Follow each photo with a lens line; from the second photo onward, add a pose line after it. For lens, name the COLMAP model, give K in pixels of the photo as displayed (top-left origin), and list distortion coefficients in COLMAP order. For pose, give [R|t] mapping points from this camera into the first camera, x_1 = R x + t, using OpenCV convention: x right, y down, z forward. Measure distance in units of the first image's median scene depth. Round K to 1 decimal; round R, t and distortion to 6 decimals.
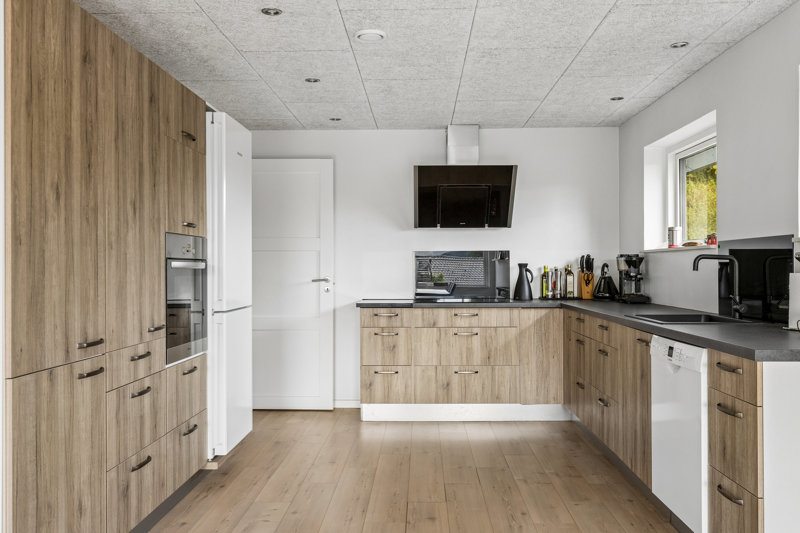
lens RADIAL K [[726.8, 0, 400.0], [0, 726.8, 266.5], [0, 0, 1]] dist [-0.000271, 0.000503]
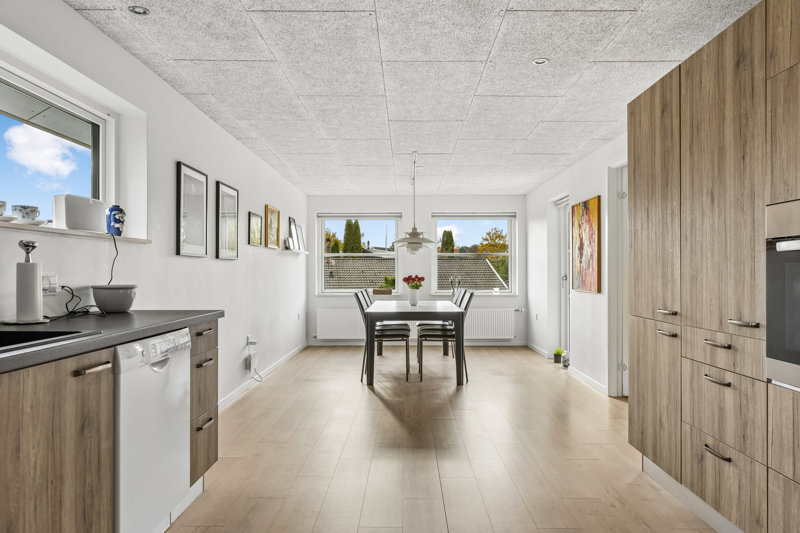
lens RADIAL K [[546.4, 0, 400.0], [0, 546.4, 266.5], [0, 0, 1]] dist [0.005988, 0.002084]
pose [[-0.999778, 0.001803, -0.020996, 0.061335], [0.002061, 0.999923, -0.012250, 0.017825], [0.020972, -0.012291, -0.999705, 1.186119]]
